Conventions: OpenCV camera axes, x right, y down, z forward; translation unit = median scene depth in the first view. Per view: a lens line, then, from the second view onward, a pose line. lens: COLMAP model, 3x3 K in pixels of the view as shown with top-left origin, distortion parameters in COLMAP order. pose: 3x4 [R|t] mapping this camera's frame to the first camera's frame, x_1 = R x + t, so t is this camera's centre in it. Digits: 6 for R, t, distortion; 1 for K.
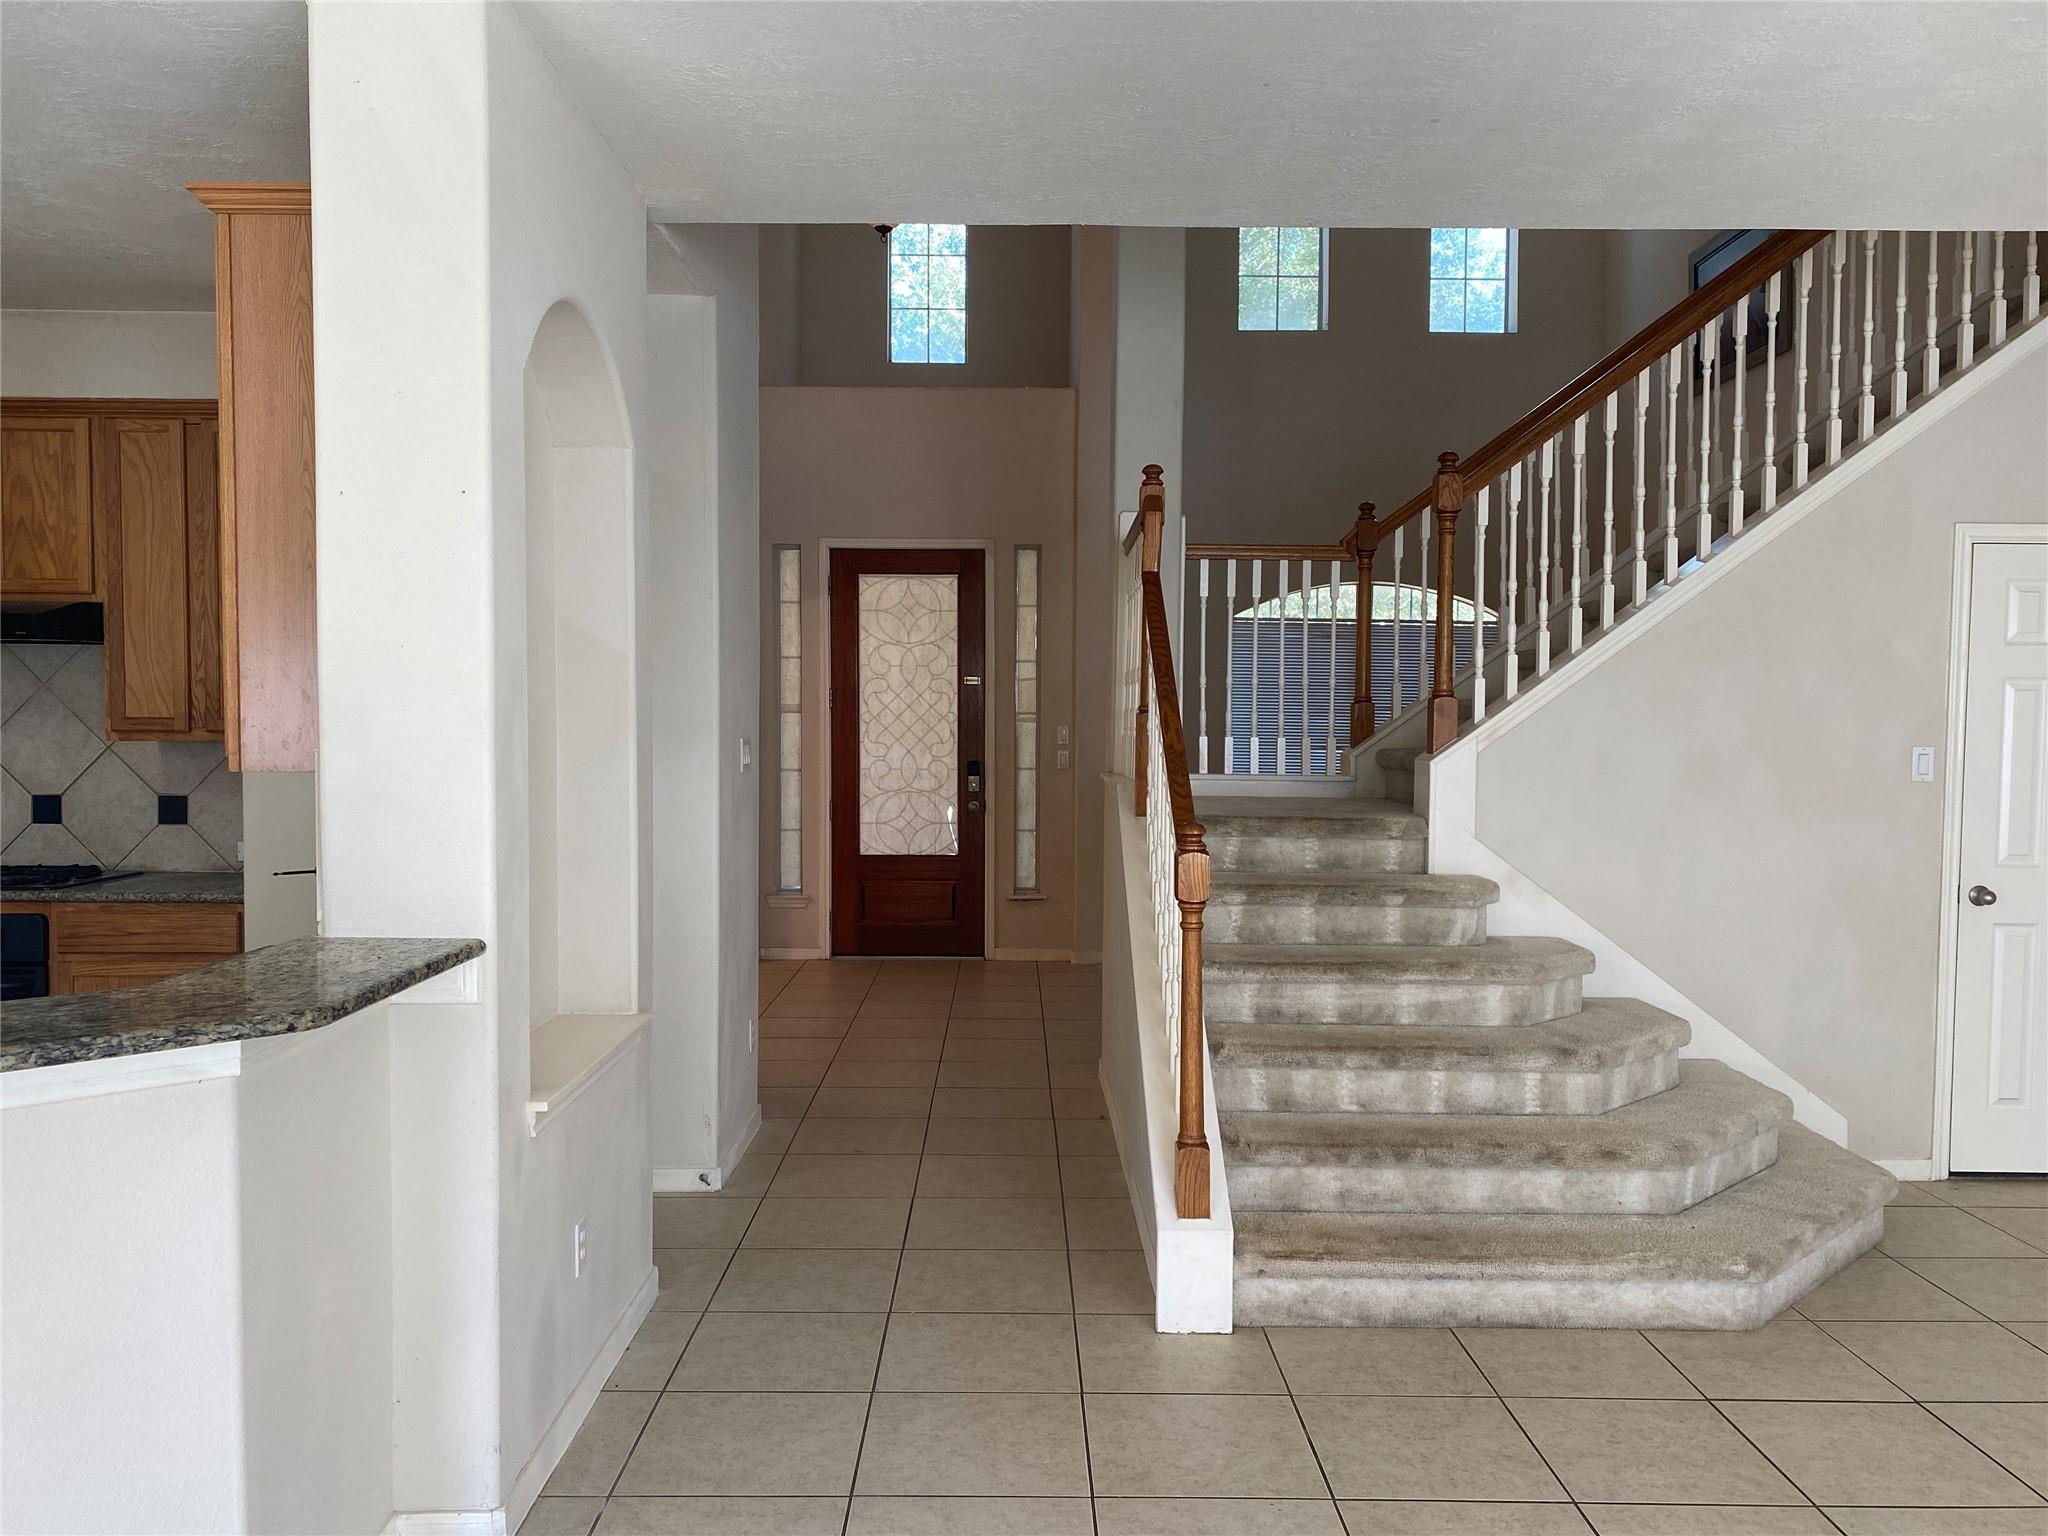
lens RADIAL K [[1532.9, 0, 1011.1], [0, 1532.9, 763.4], [0, 0, 1]] dist [-0.007713, -0.002957]
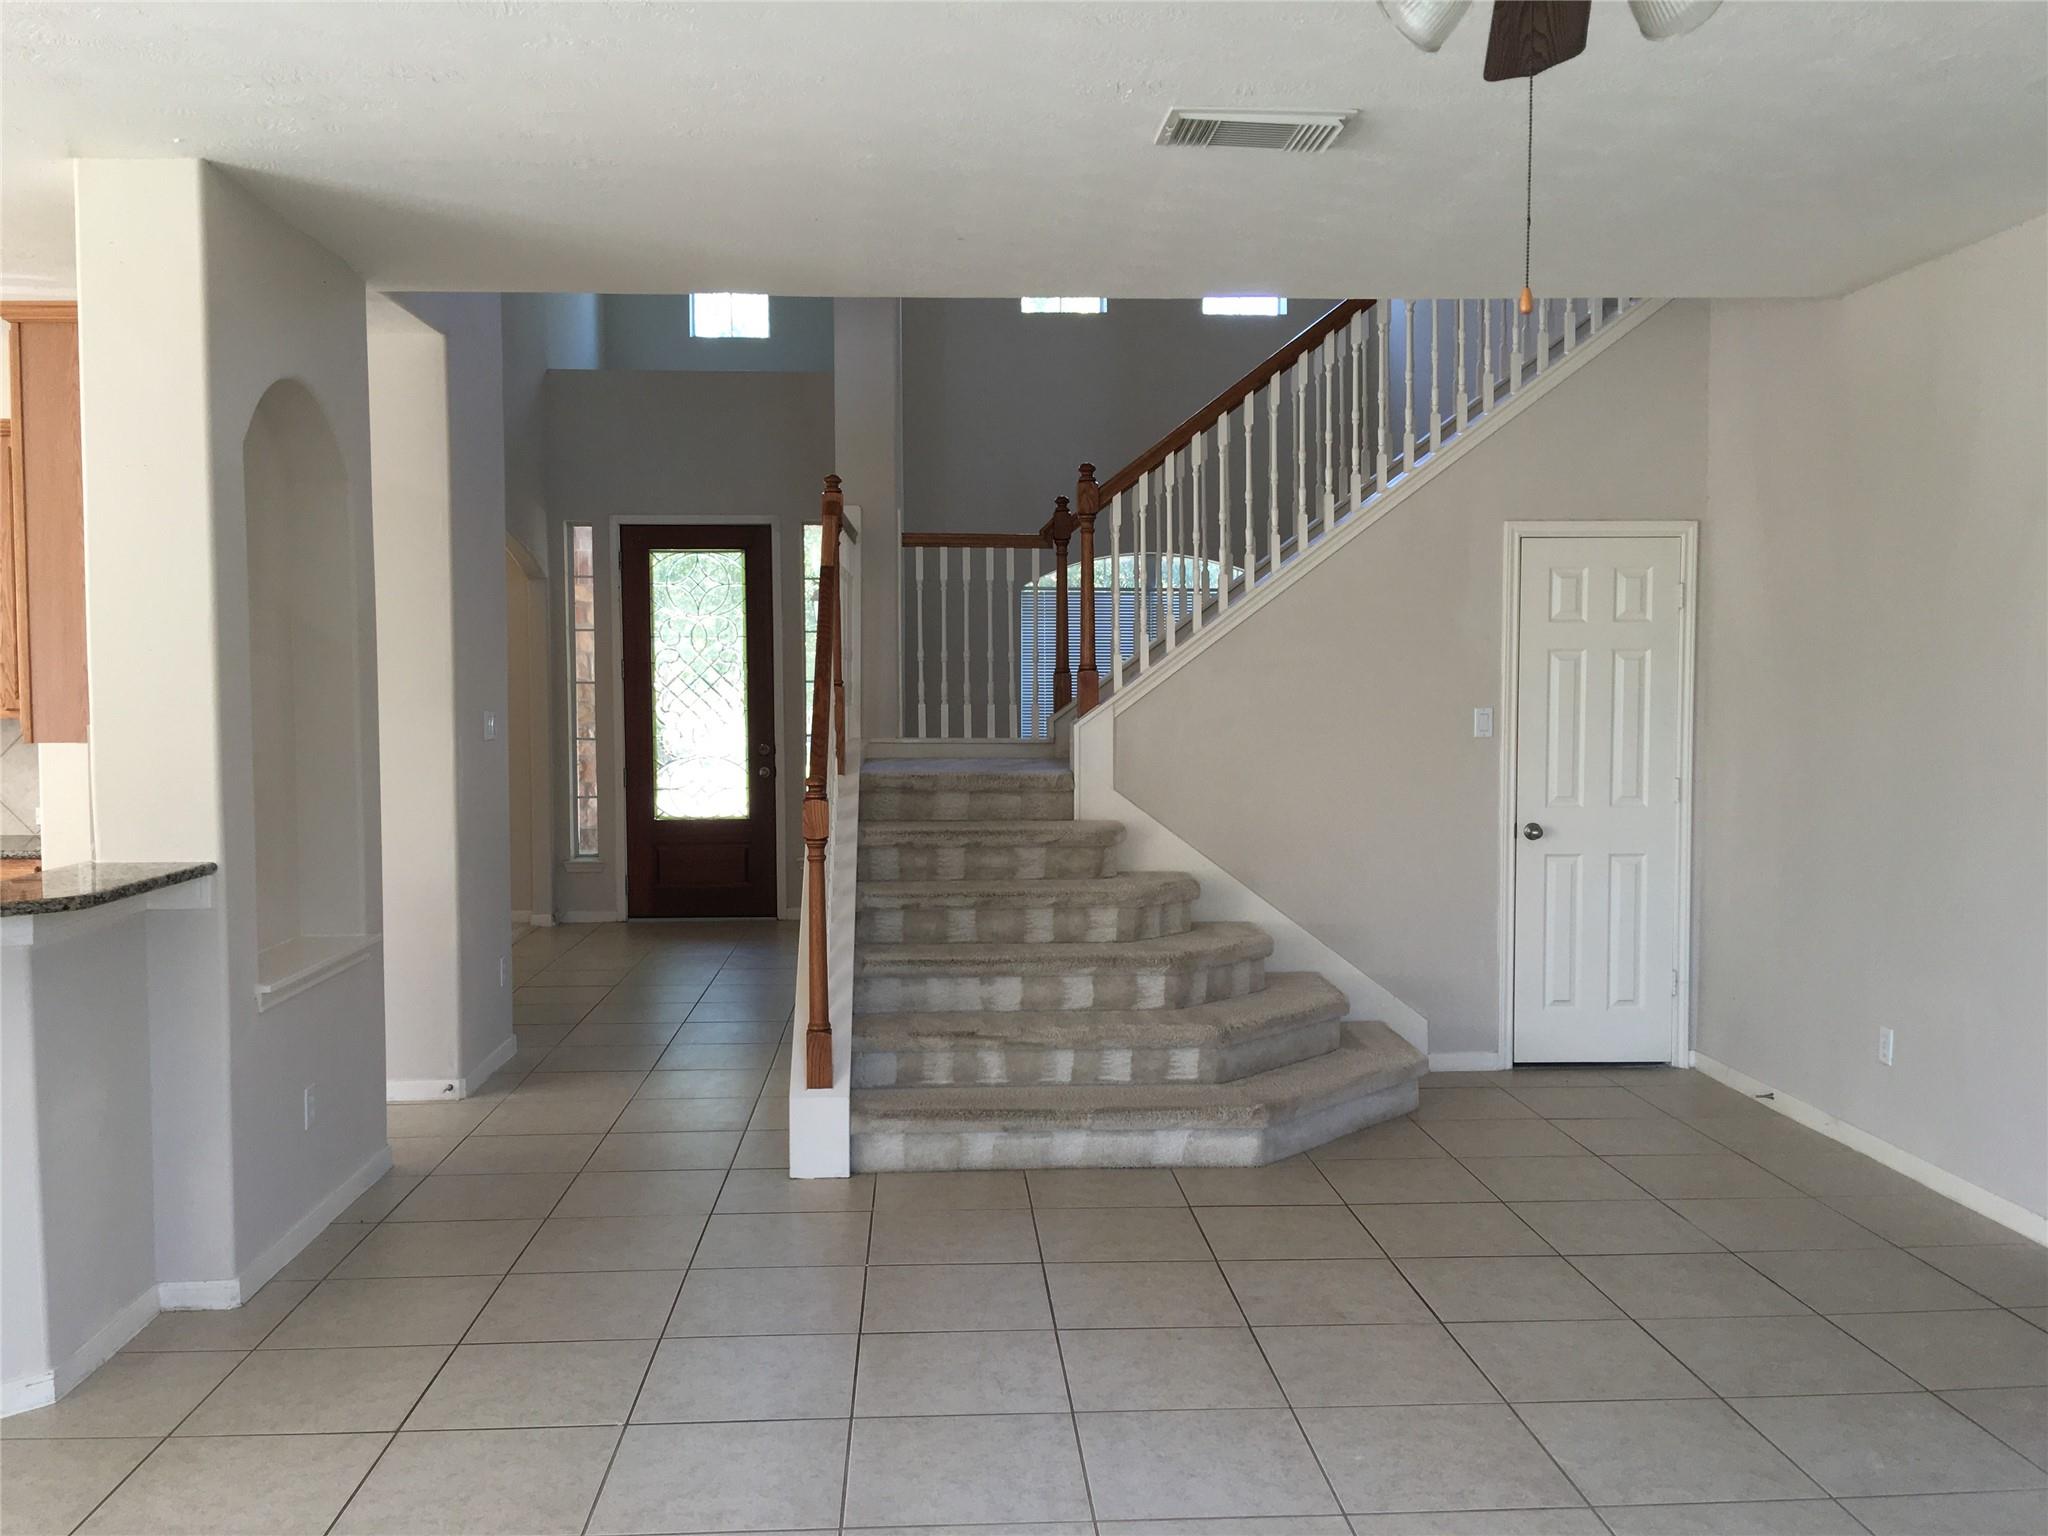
lens RADIAL K [[1699.7, 0, 1024.2], [0, 1699.7, 755.5], [0, 0, 1]] dist [0.013537, 0.004618]
pose [[0.998175, -0.012675, 0.059038, 0.181252], [0.011749, 0.999803, 0.016007, 0.000751], [-0.059229, -0.015284, 0.998127, -0.356058]]
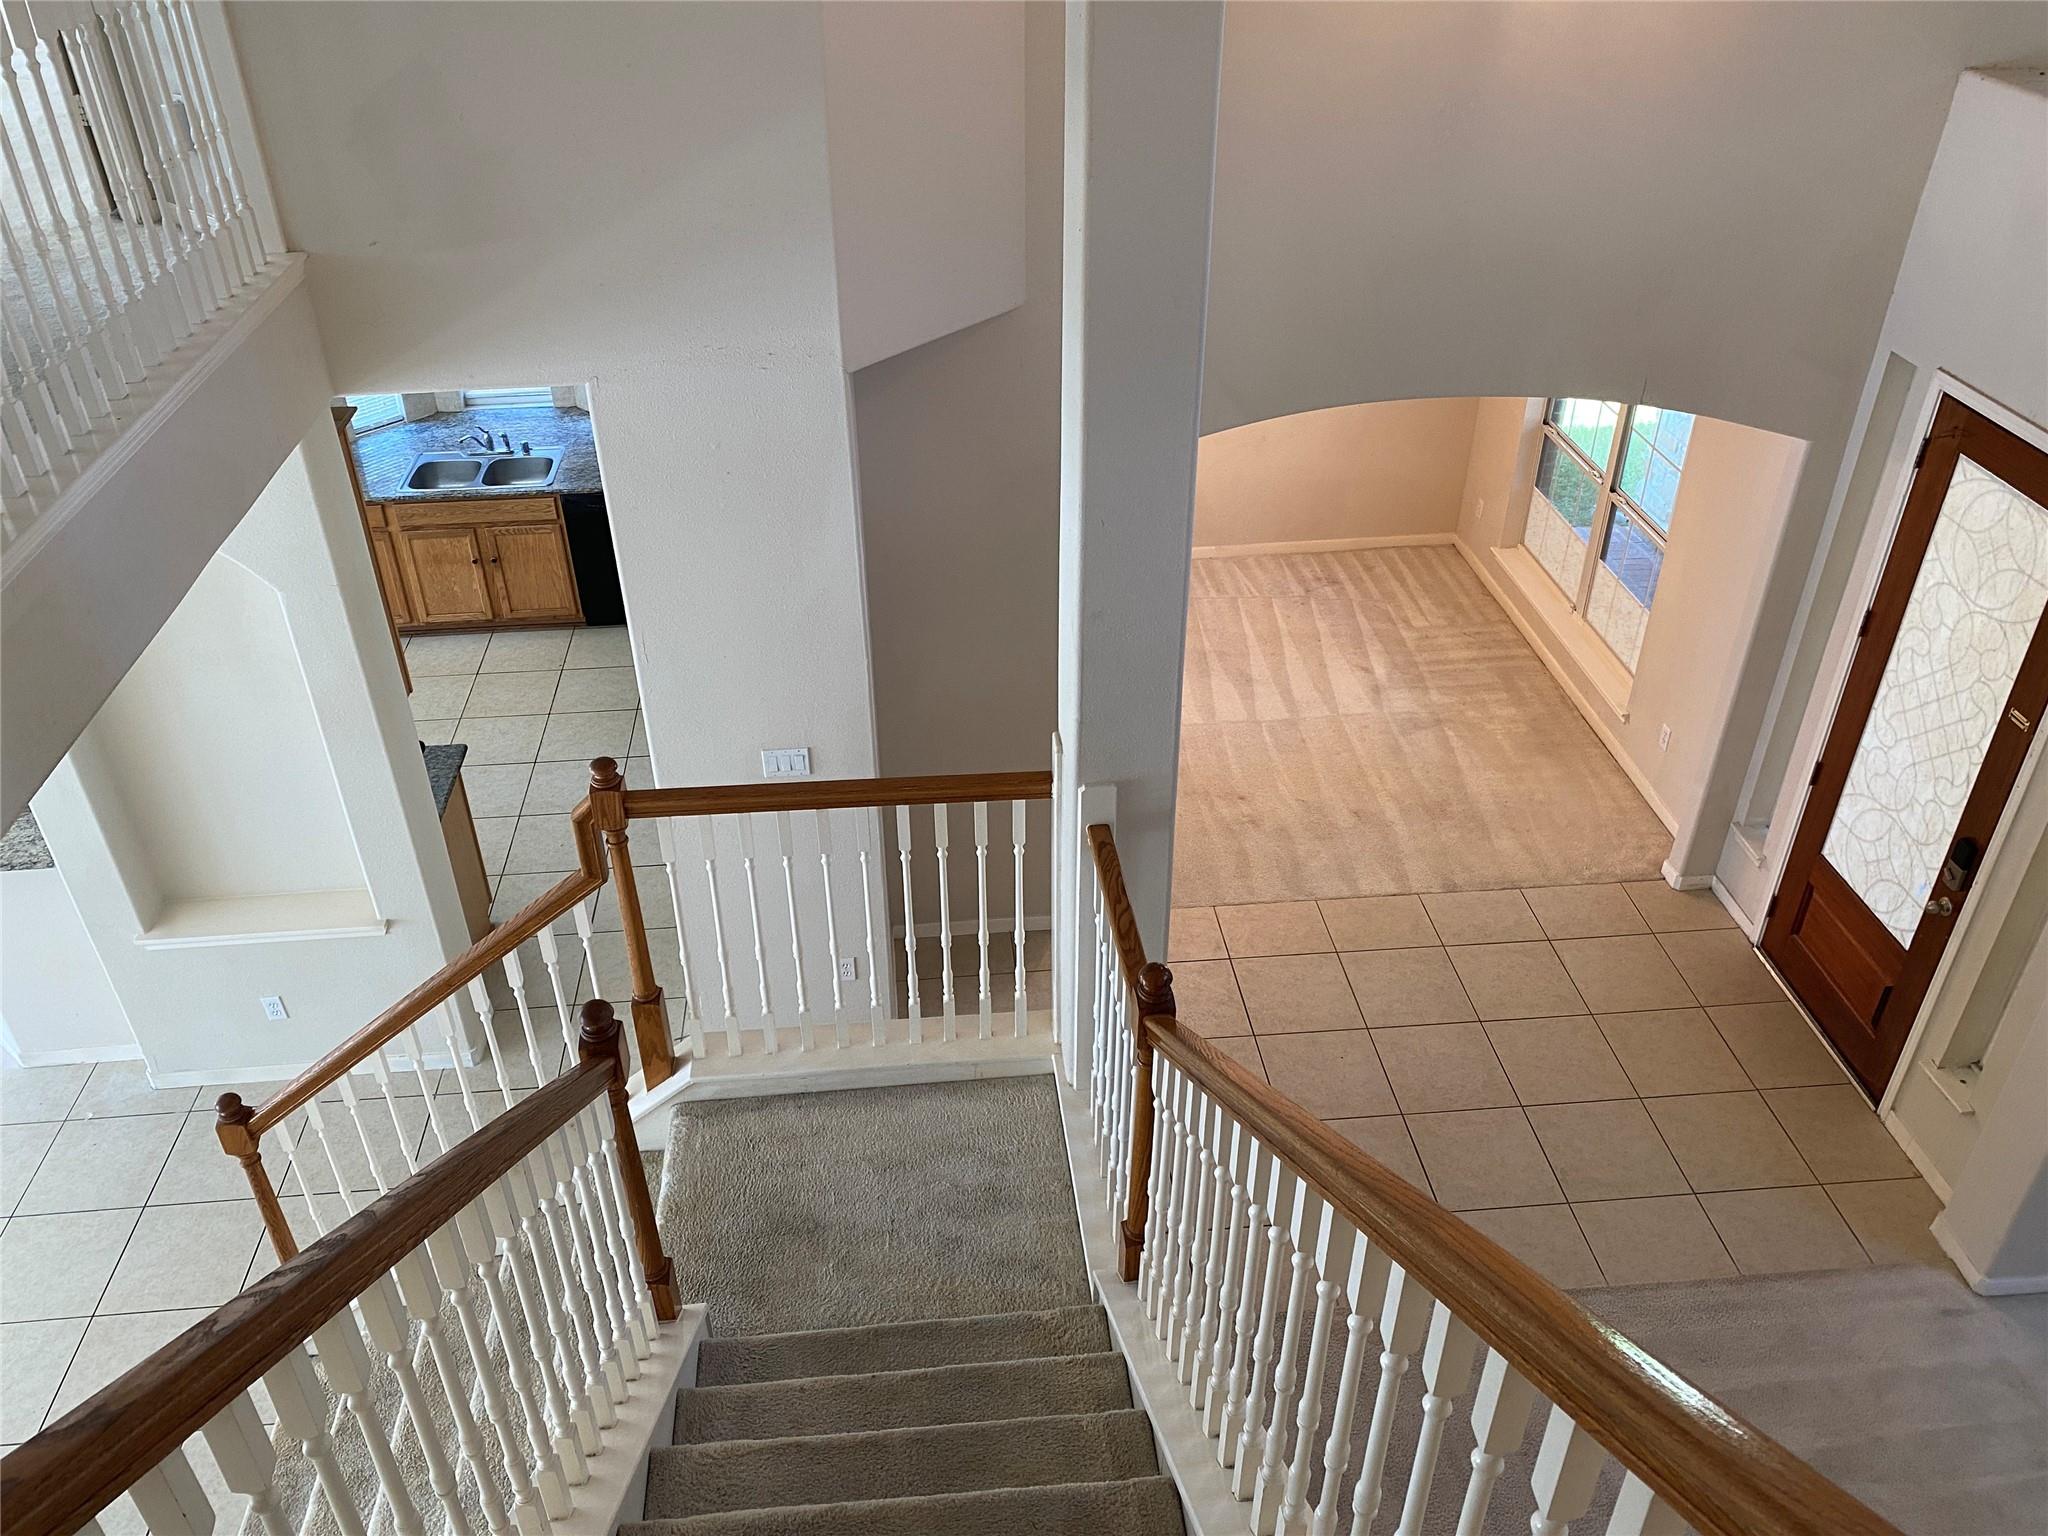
lens RADIAL K [[1559.2, 0, 1020.8], [0, 1559.2, 734.6], [0, 0, 1]] dist [0.004702, -0.000830]
pose [[0.090689, 0.536863, -0.838781, 0.862145], [-0.031208, 0.843370, 0.536426, -0.708787], [0.995390, -0.022471, 0.093239, 1.288994]]
